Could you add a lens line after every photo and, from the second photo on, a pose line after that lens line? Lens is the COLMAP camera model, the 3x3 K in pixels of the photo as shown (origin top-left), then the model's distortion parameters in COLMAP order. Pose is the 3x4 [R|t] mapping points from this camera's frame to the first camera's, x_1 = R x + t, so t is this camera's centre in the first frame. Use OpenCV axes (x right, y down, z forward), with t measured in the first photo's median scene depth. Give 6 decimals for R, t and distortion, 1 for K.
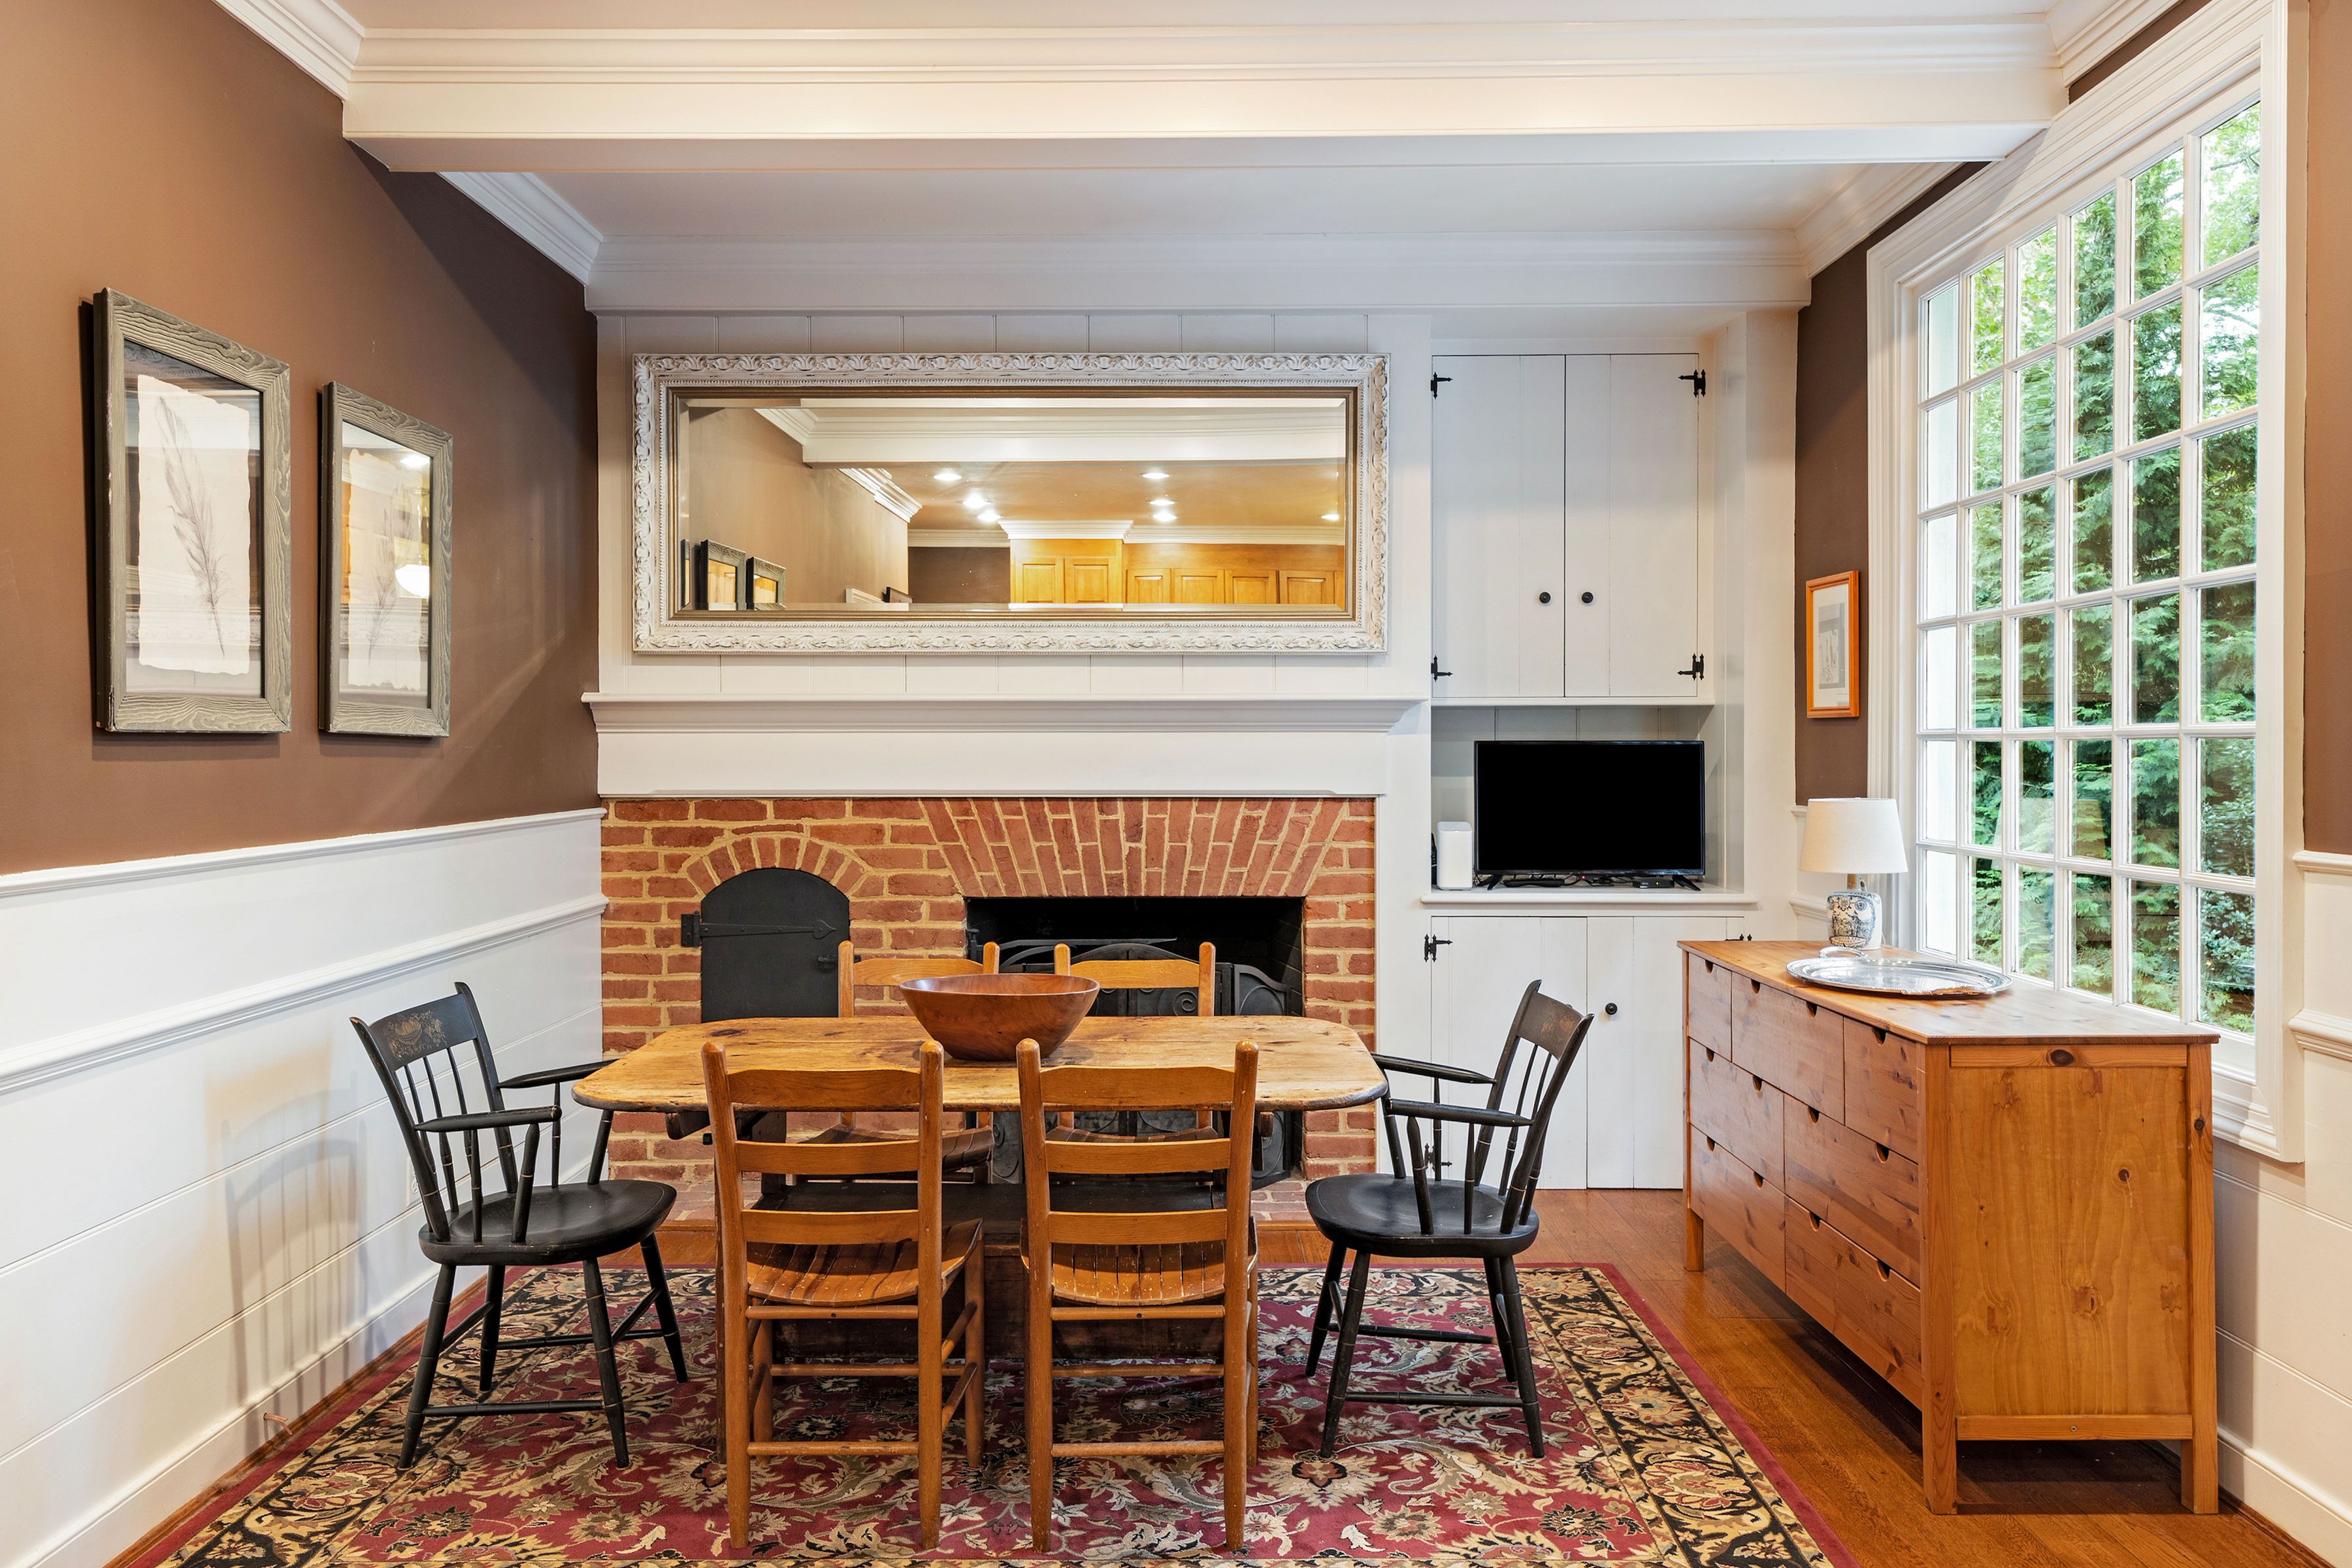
lens RADIAL K [[1731.7, 0, 1180.5], [0, 1731.7, 765.3], [0, 0, 1]] dist [0.037810, 0.002710]
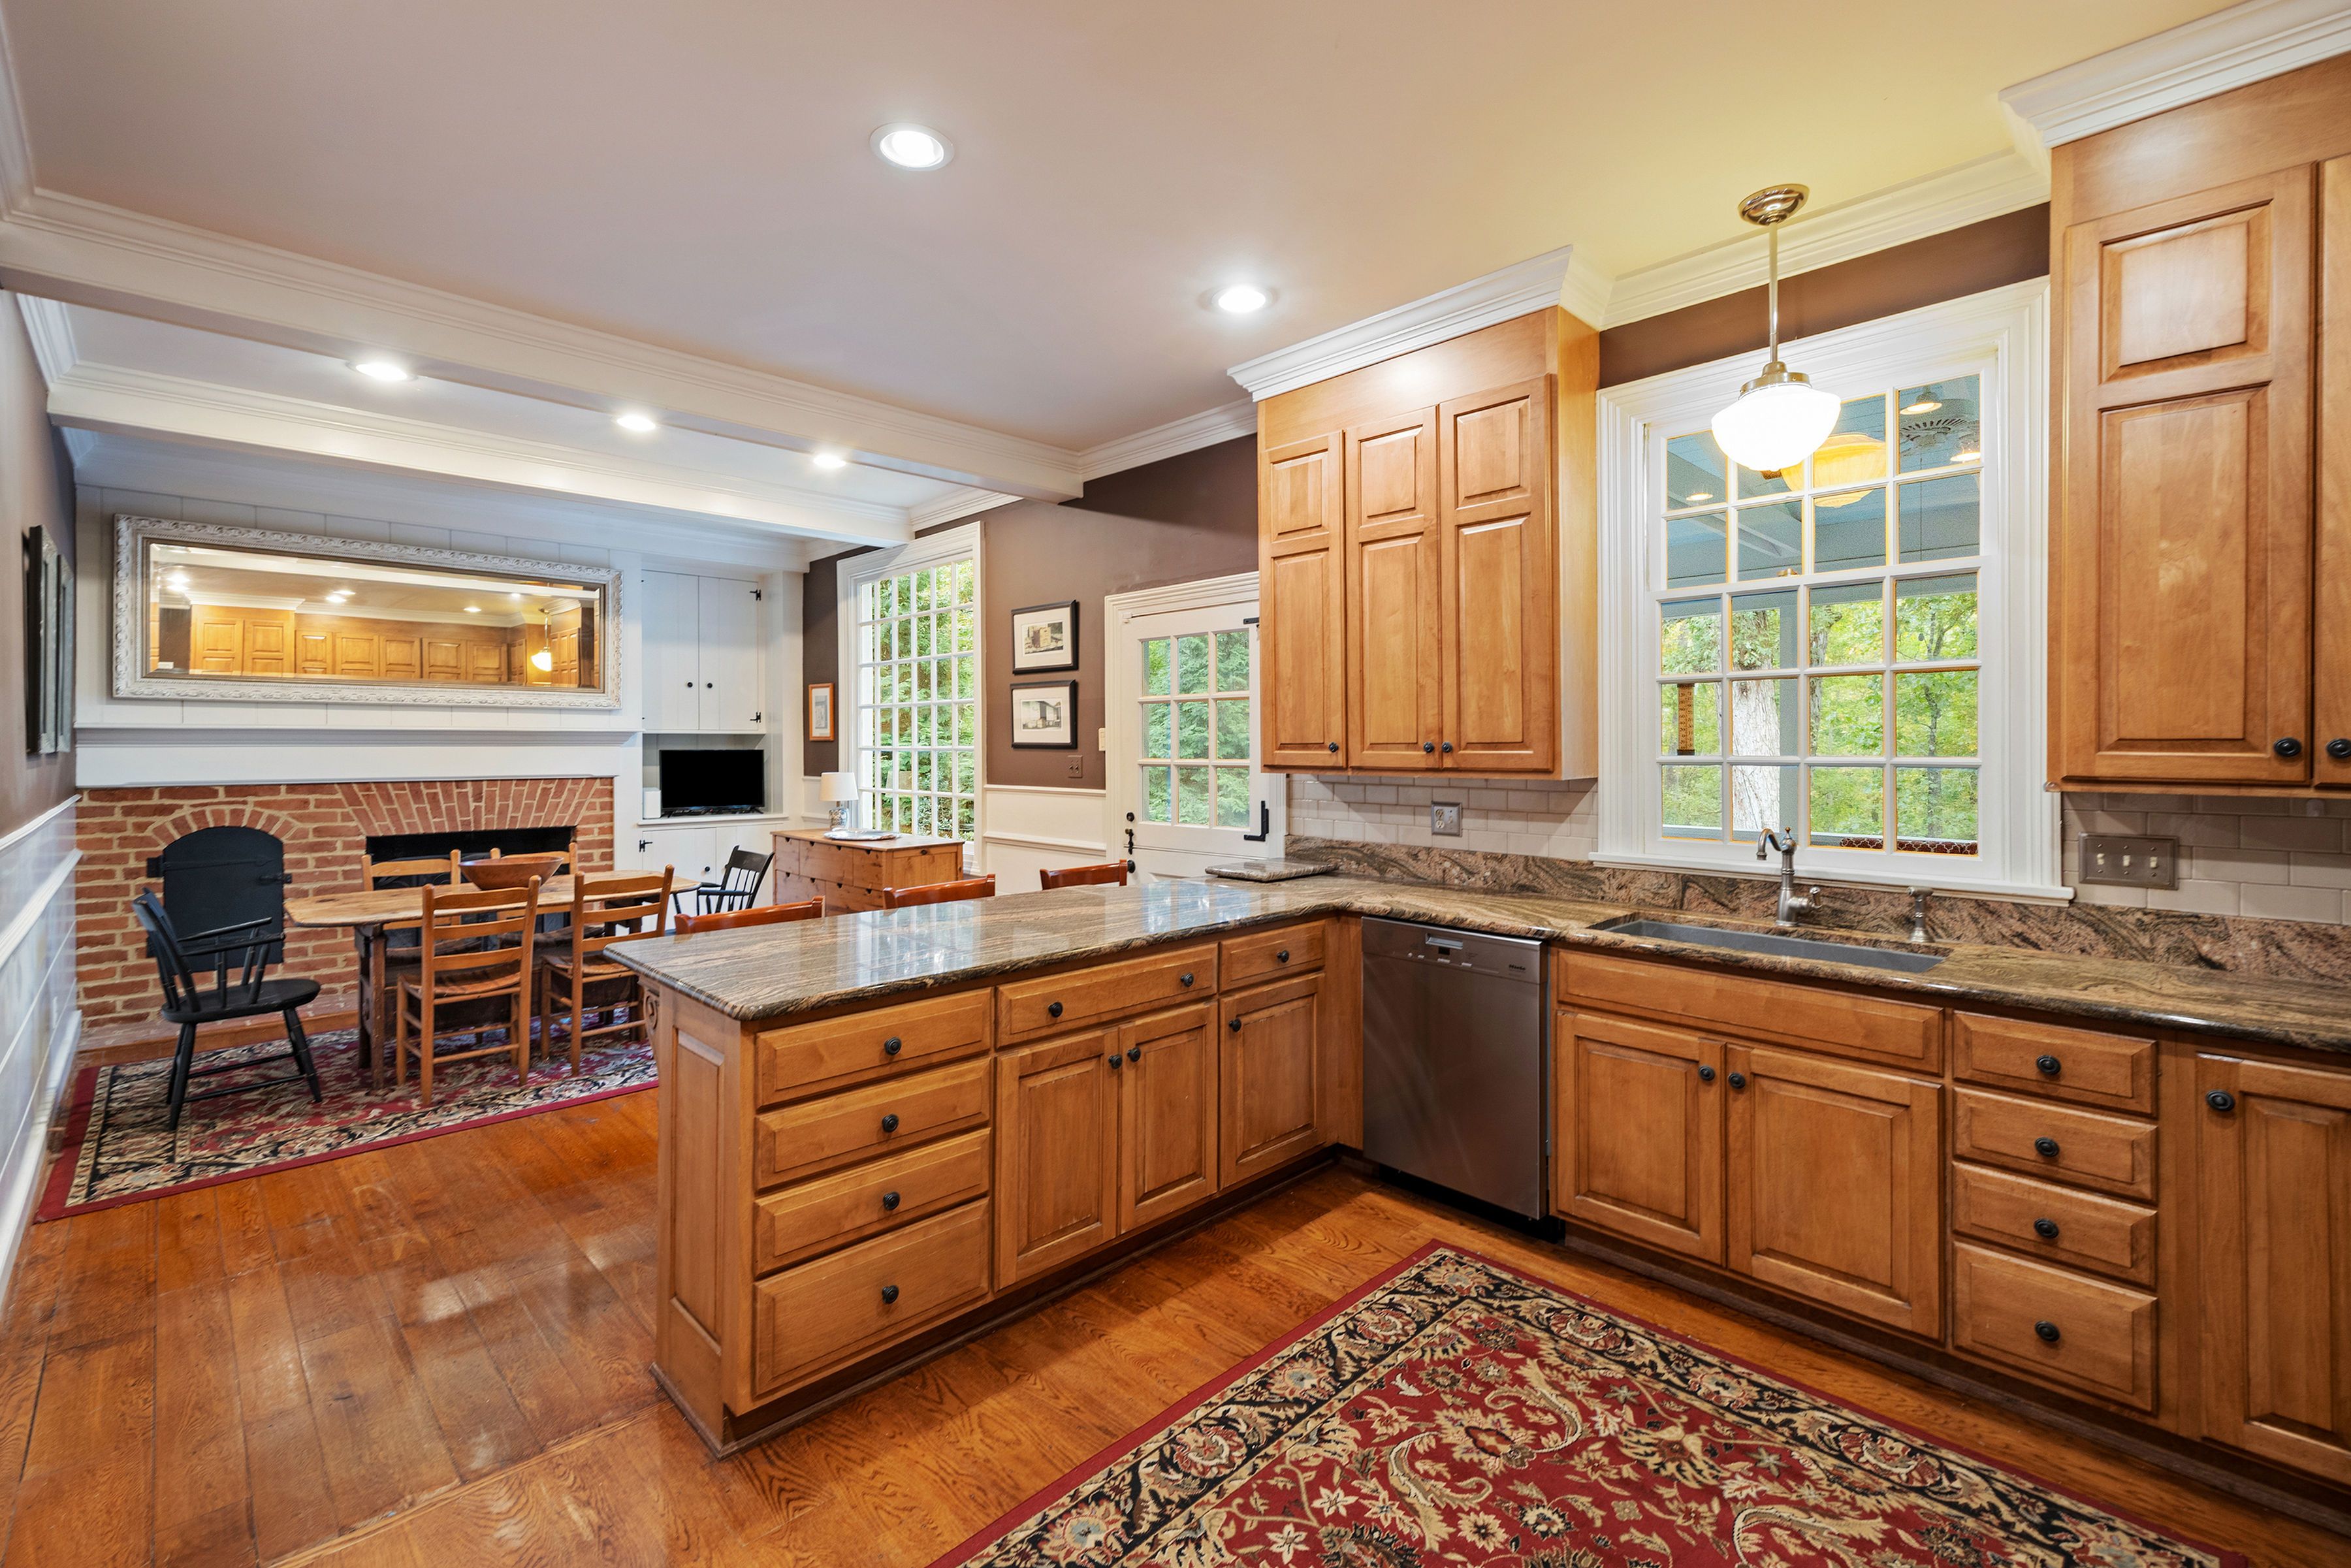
lens RADIAL K [[974.1, 0, 1122.1], [0, 974.1, 740.1], [0, 0, 1]] dist [0.003944, 0.000137]
pose [[0.738493, 0.002706, 0.674256, -0.231666], [0.008609, 0.999873, -0.013441, -0.004899], [-0.674206, 0.015731, 0.738376, -0.300532]]
